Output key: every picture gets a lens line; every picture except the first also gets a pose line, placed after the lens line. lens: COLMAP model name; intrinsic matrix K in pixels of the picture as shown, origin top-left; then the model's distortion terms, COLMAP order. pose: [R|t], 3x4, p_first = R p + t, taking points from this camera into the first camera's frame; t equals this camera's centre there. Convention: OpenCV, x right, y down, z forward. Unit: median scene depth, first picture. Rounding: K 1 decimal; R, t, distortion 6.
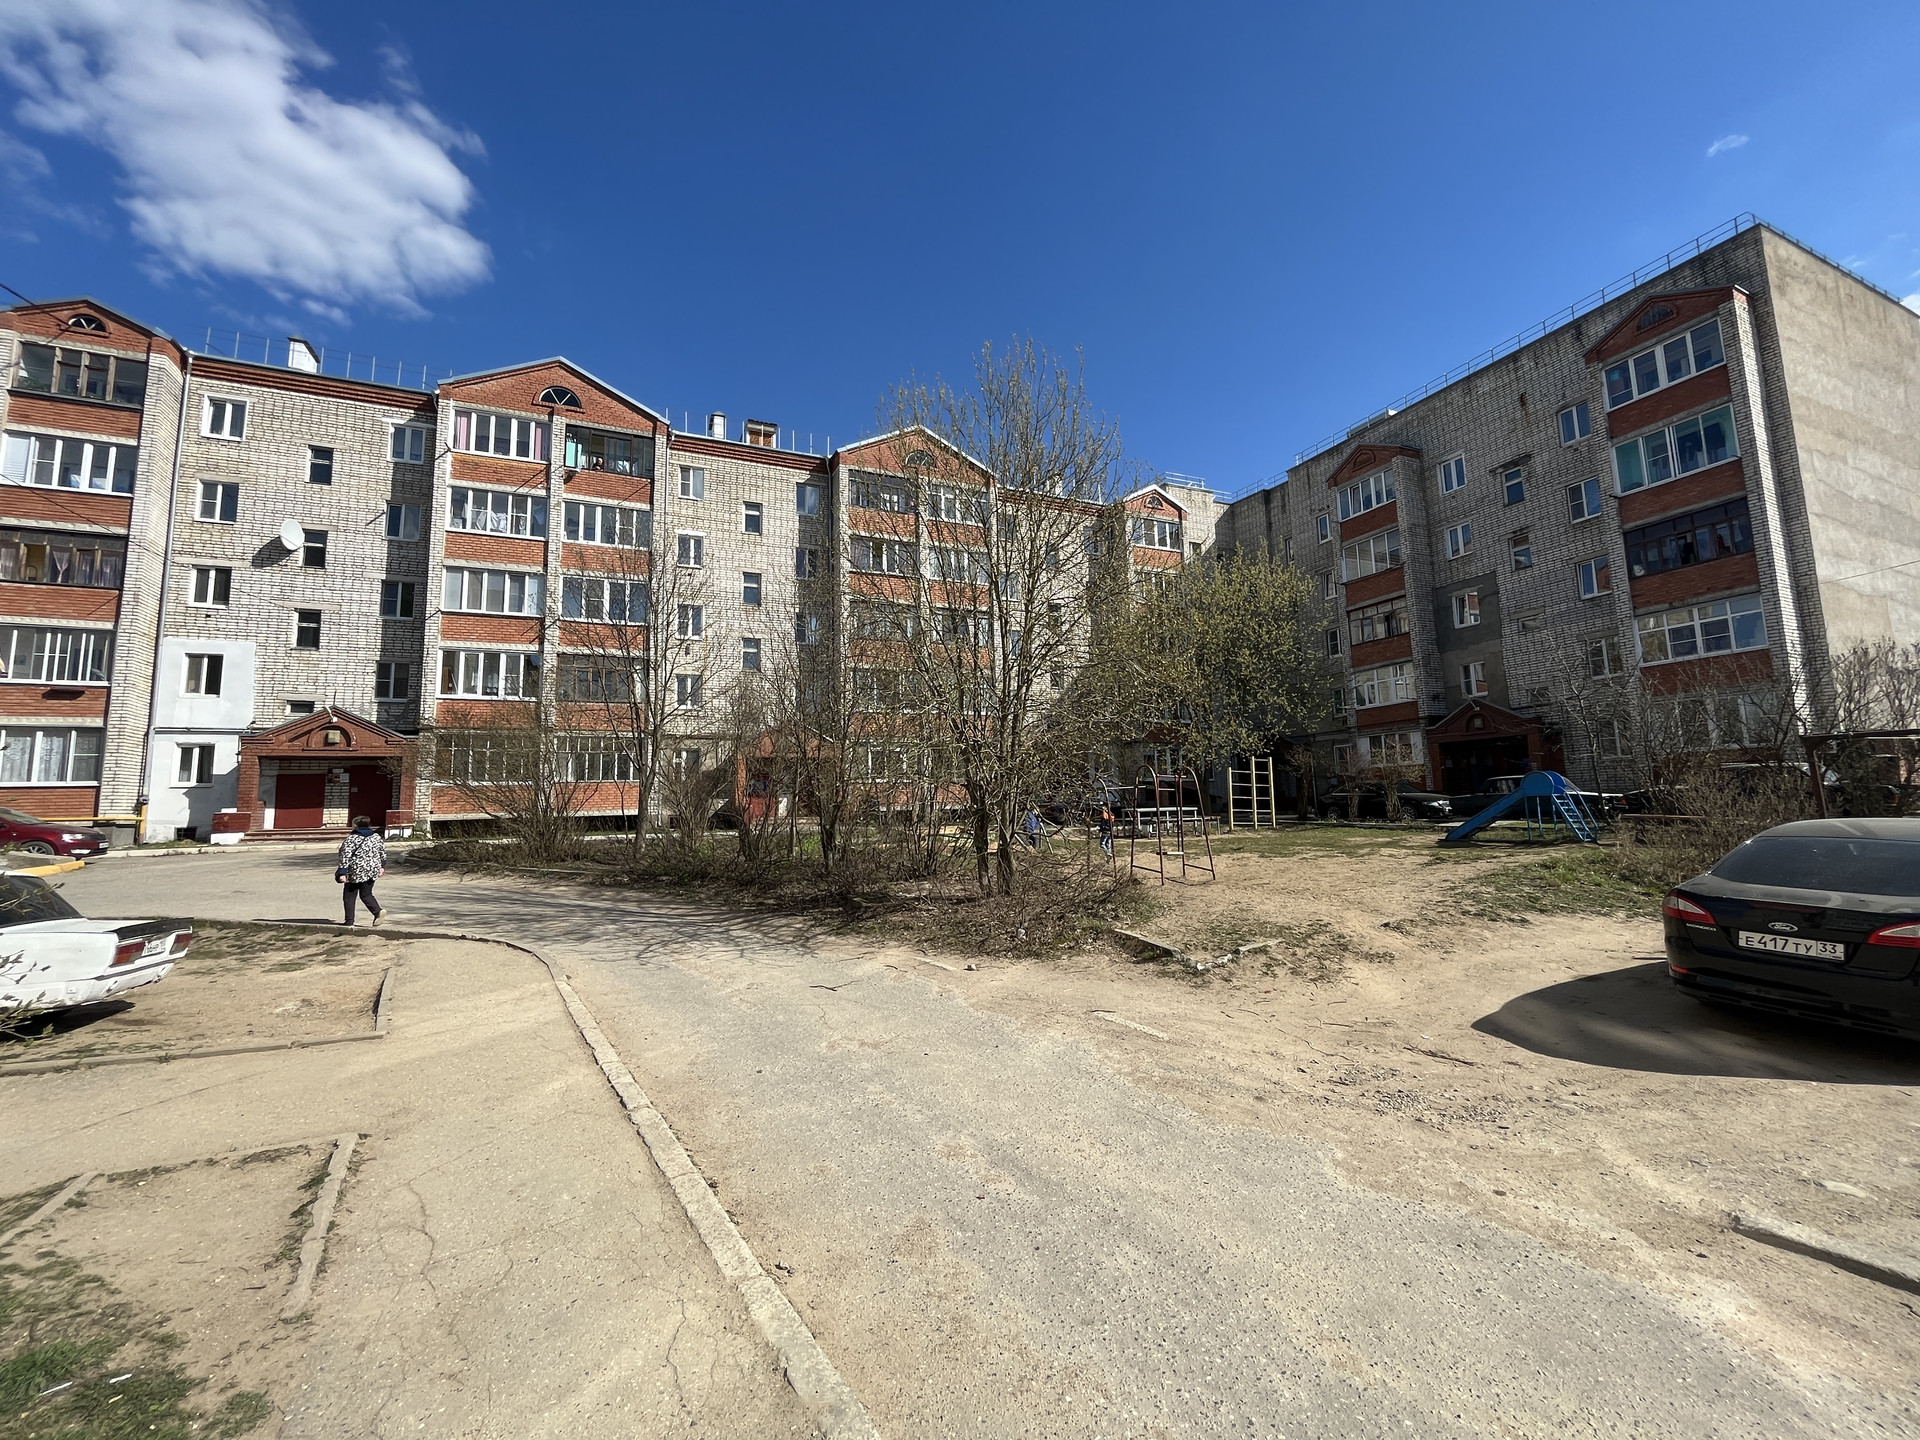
lens RADIAL K [[789.4, 0, 976.3], [0, 789.4, 722.3], [0, 0, 1]] dist [0.009971, -0.002249]
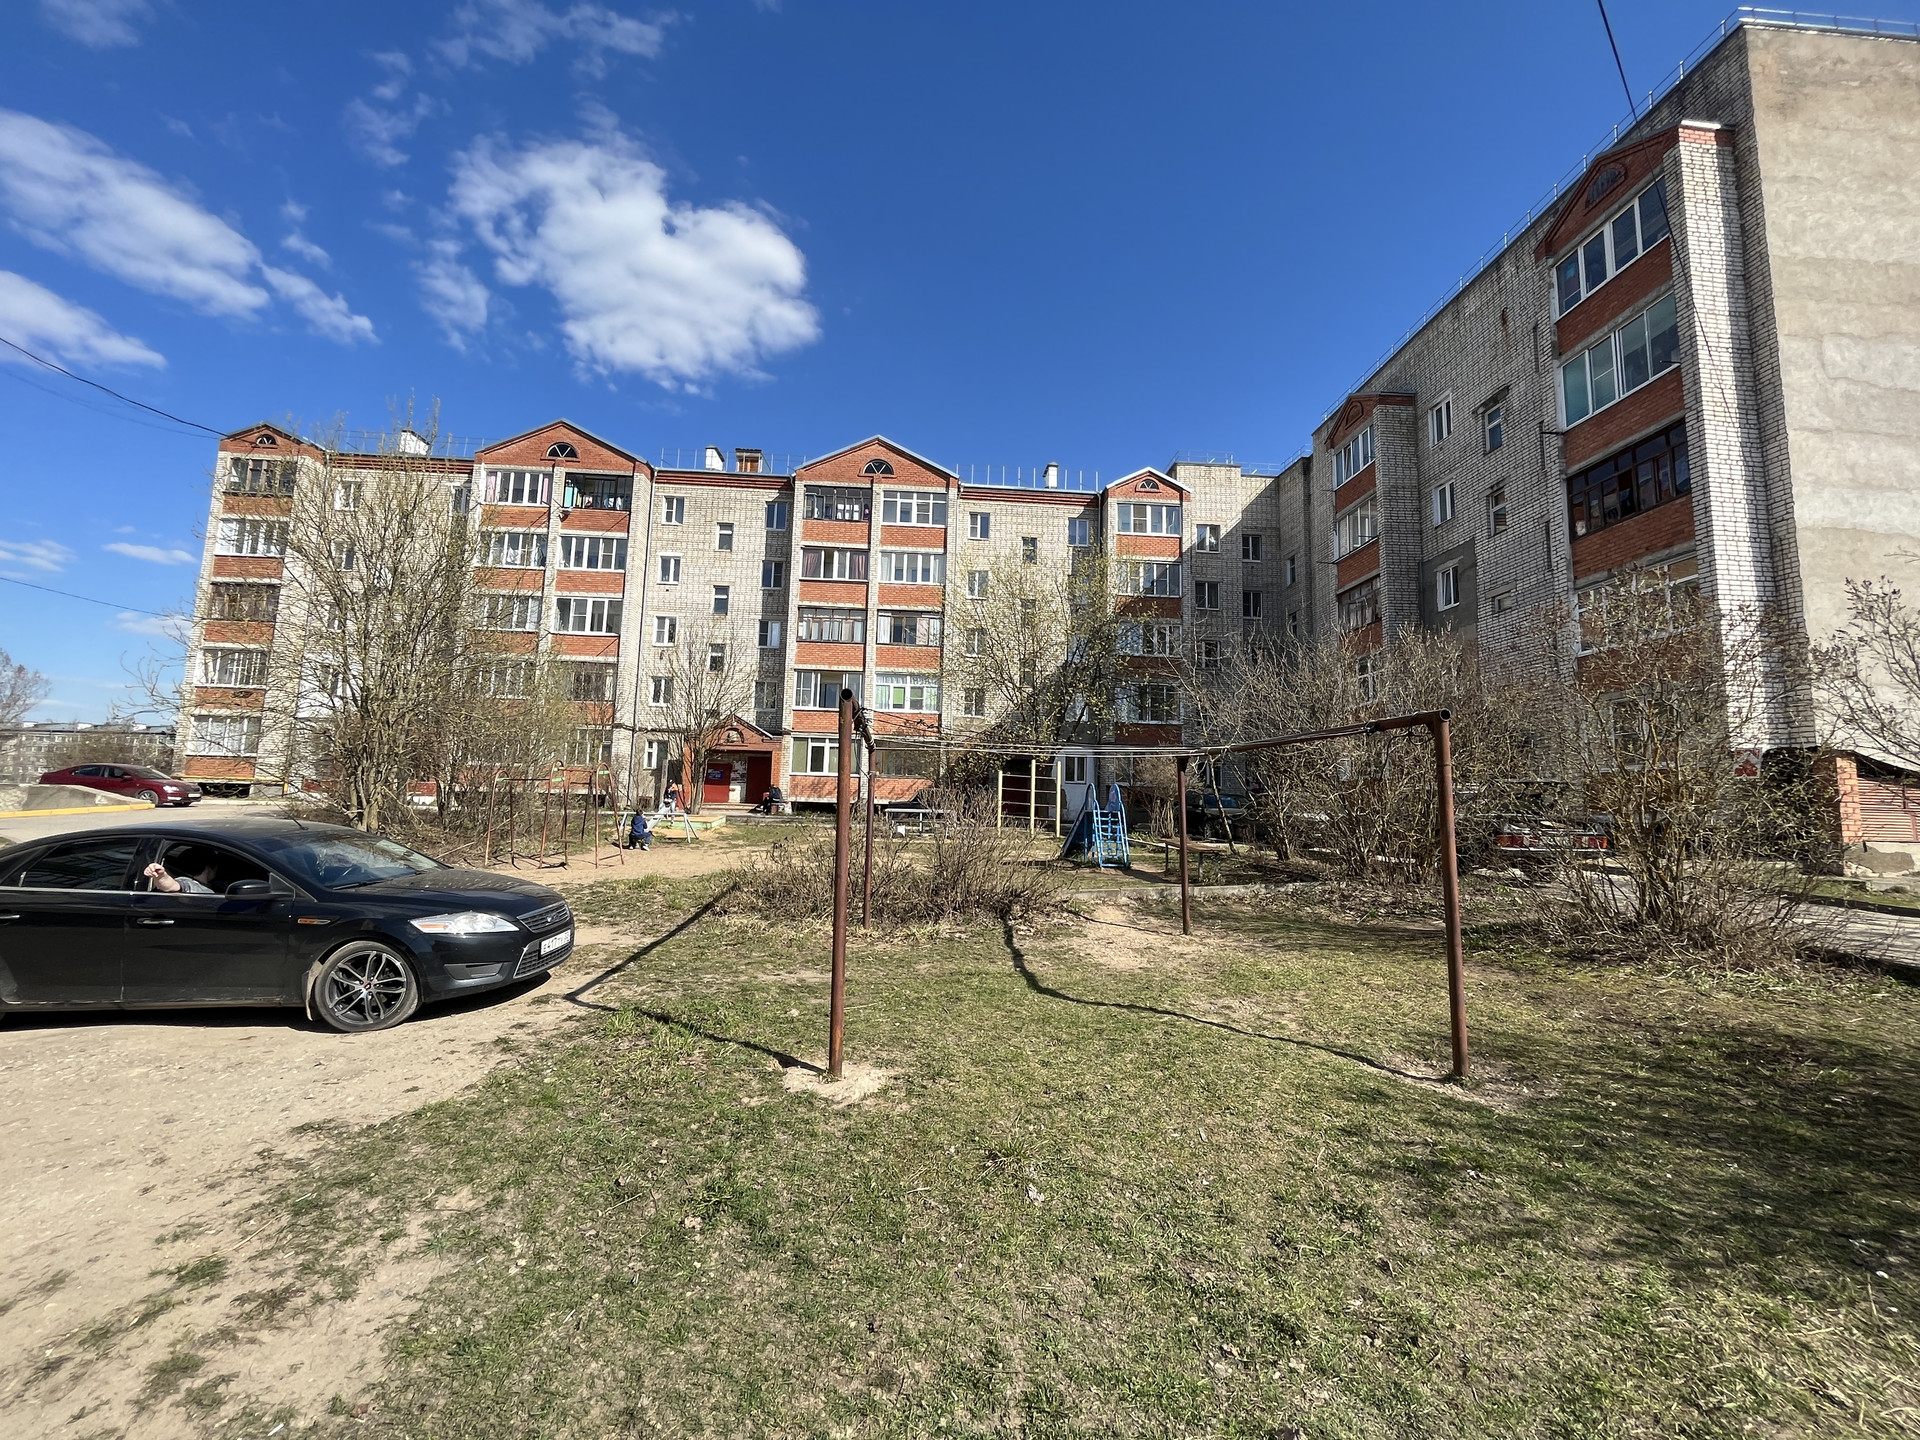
lens RADIAL K [[789.4, 0, 961.7], [0, 789.4, 713.5], [0, 0, 1]] dist [0.009971, -0.002249]
pose [[0.933026, 0.008651, -0.359706, 0.472484], [-0.011939, 0.999905, -0.006922, -0.003931], [0.359611, 0.010753, 0.933040, 0.081348]]
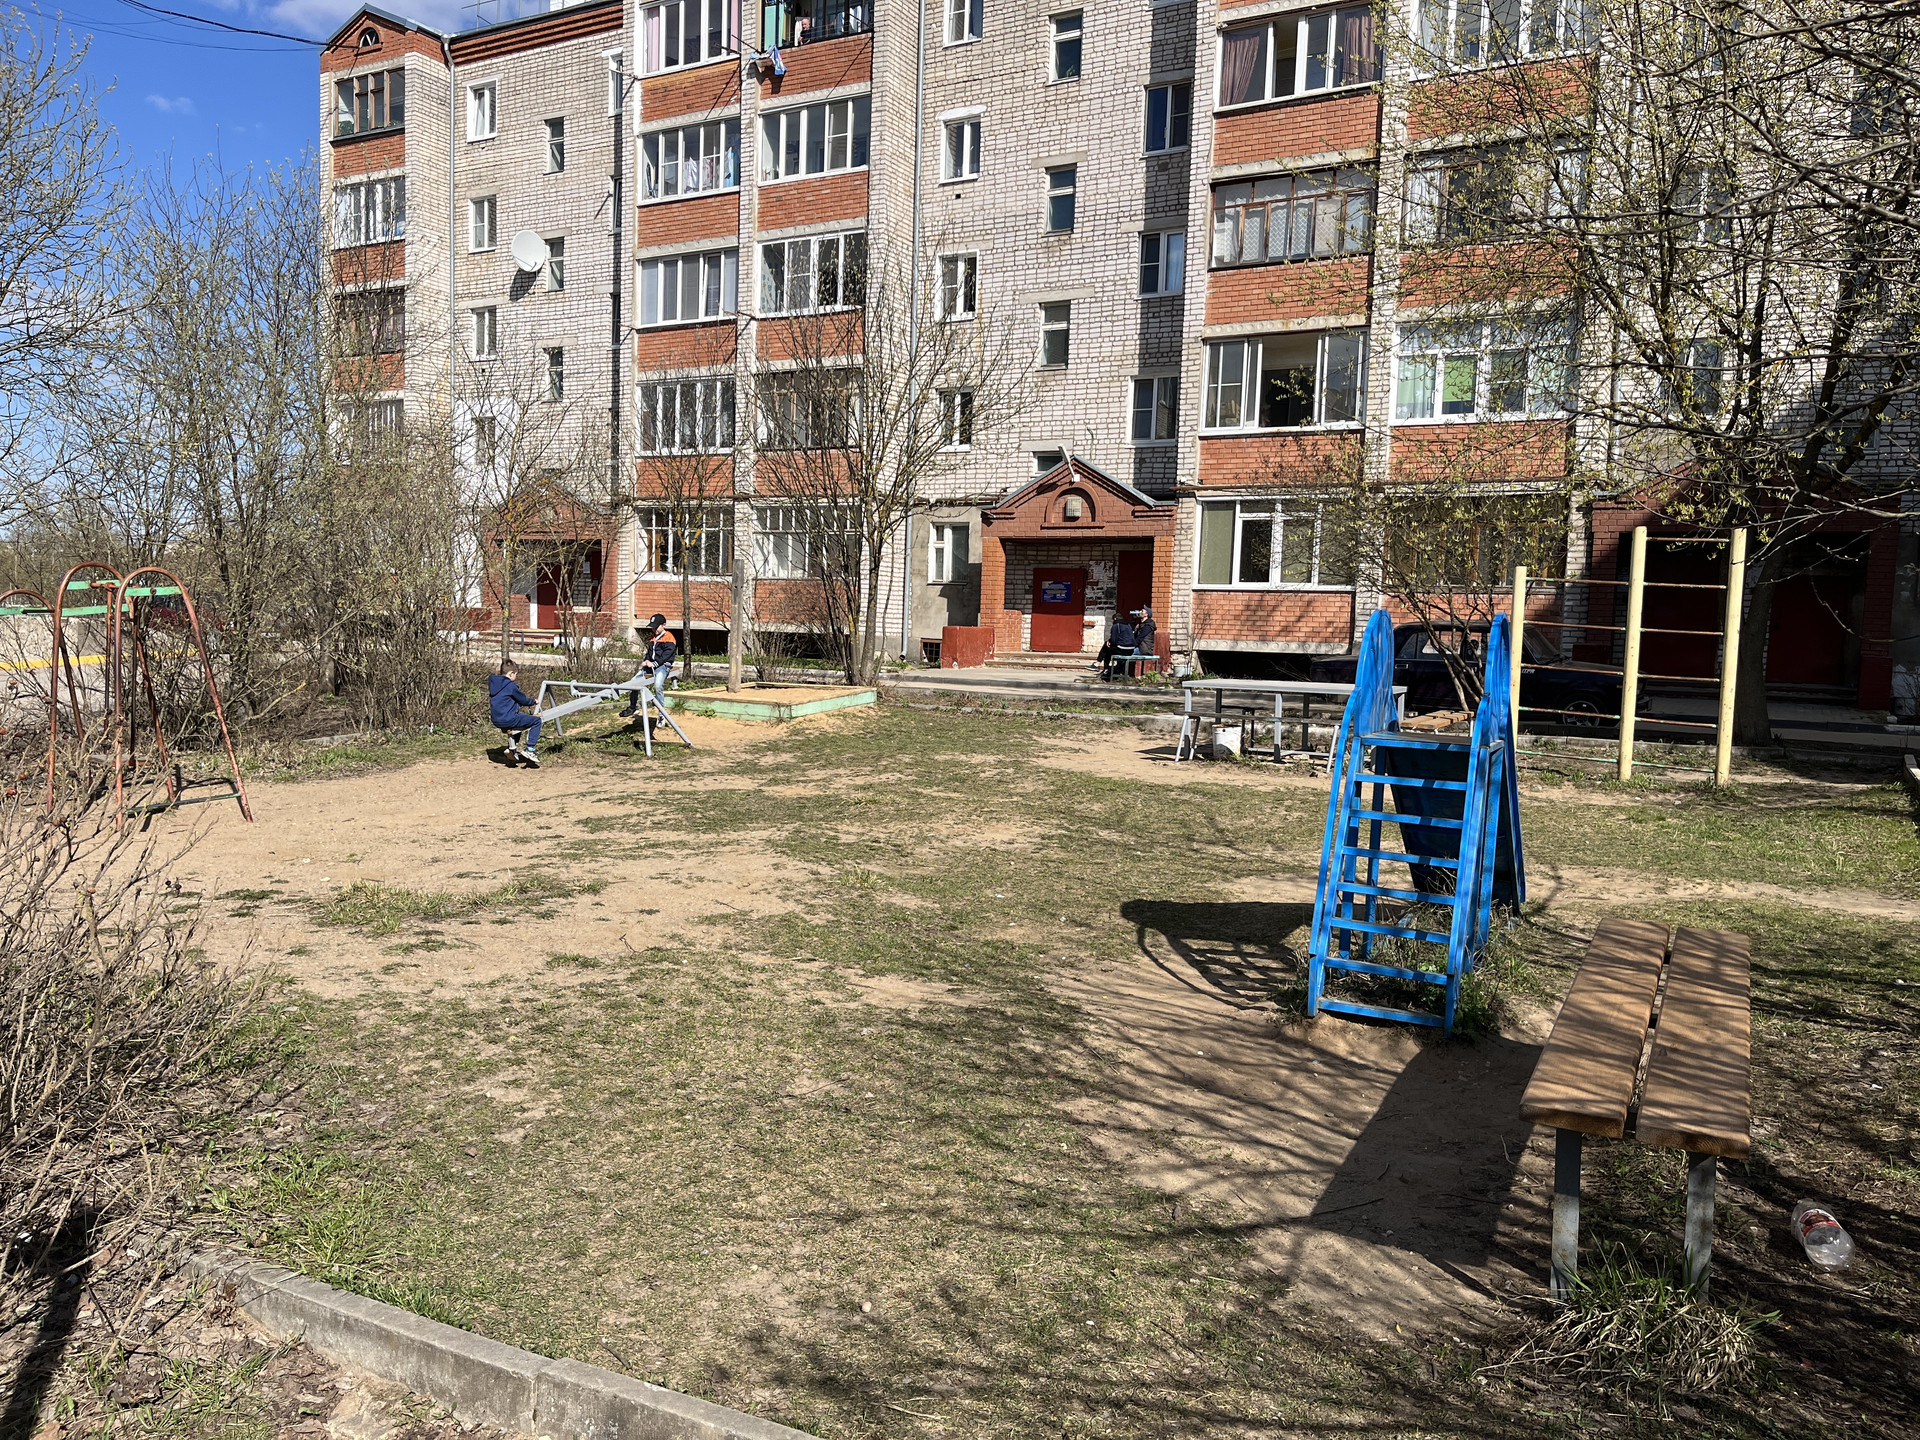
lens RADIAL K [[1463.4, 0, 955.4], [0, 1463.4, 721.1], [0, 0, 1]] dist [0.077680, -0.087140]
pose [[0.580755, 0.095458, -0.808462, 0.500019], [0.044733, 0.987859, 0.148774, 0.017155], [0.812848, -0.122567, 0.569434, 0.396103]]
